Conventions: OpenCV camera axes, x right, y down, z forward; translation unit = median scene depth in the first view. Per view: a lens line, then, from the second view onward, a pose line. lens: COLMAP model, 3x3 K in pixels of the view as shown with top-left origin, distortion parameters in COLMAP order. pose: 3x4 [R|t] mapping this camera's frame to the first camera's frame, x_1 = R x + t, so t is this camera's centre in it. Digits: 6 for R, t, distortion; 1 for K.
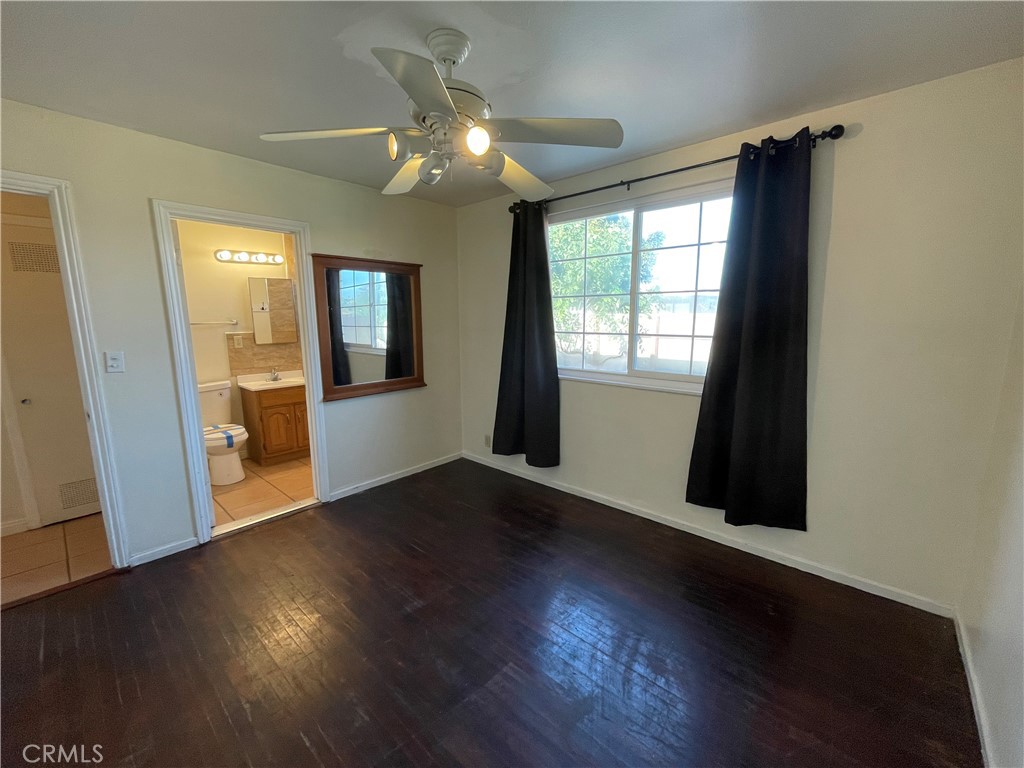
lens RADIAL K [[419.4, 0, 510.6], [0, 419.4, 383.3], [0, 0, 1]] dist [0.008859, 0.000271]
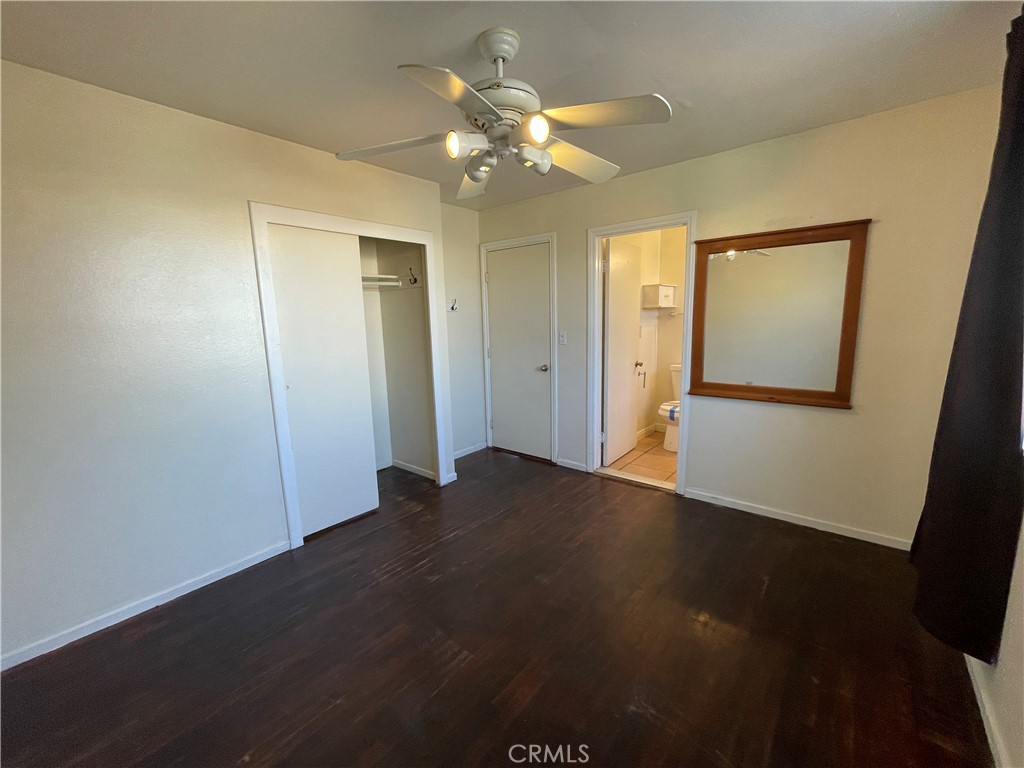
lens RADIAL K [[419.4, 0, 510.6], [0, 419.4, 383.3], [0, 0, 1]] dist [0.008859, 0.000271]
pose [[0.039091, 0.164458, -0.985609, 0.522426], [-0.129427, 0.978887, 0.158203, -0.085383], [0.990818, 0.121380, 0.059551, 0.558448]]
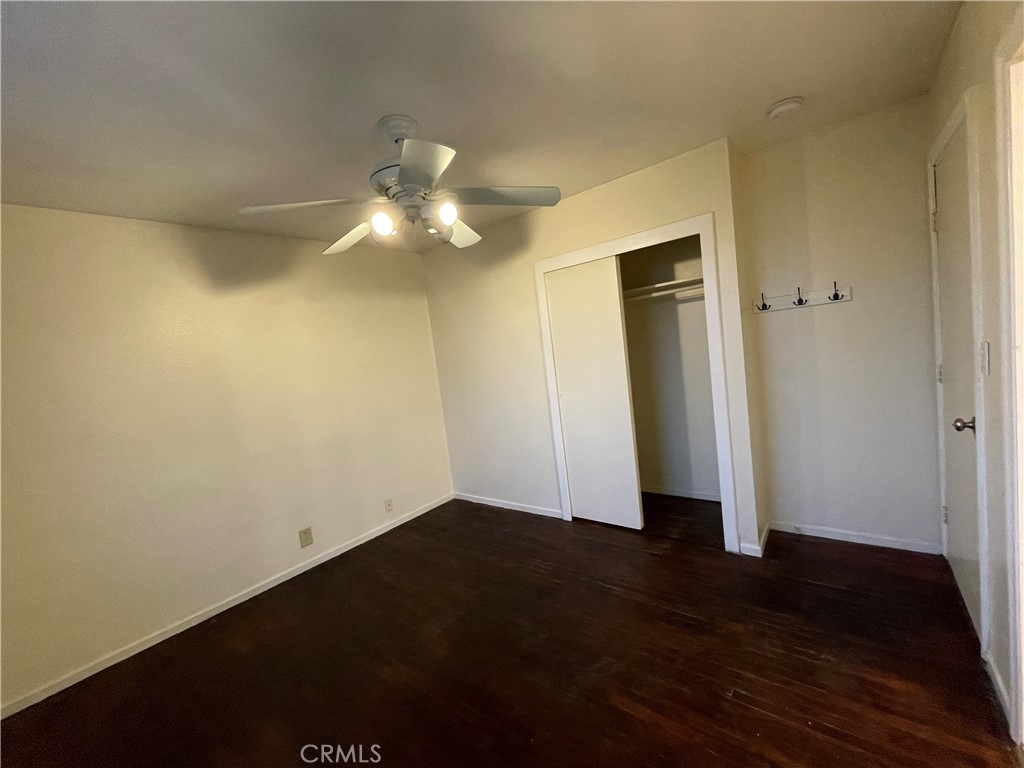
lens RADIAL K [[419.4, 0, 510.6], [0, 419.4, 383.3], [0, 0, 1]] dist [0.008859, 0.000271]
pose [[-0.989046, 0.137251, -0.054311, -0.166991], [0.120191, 0.962438, 0.243447, -0.200212], [0.085685, 0.234253, -0.968392, 1.217875]]
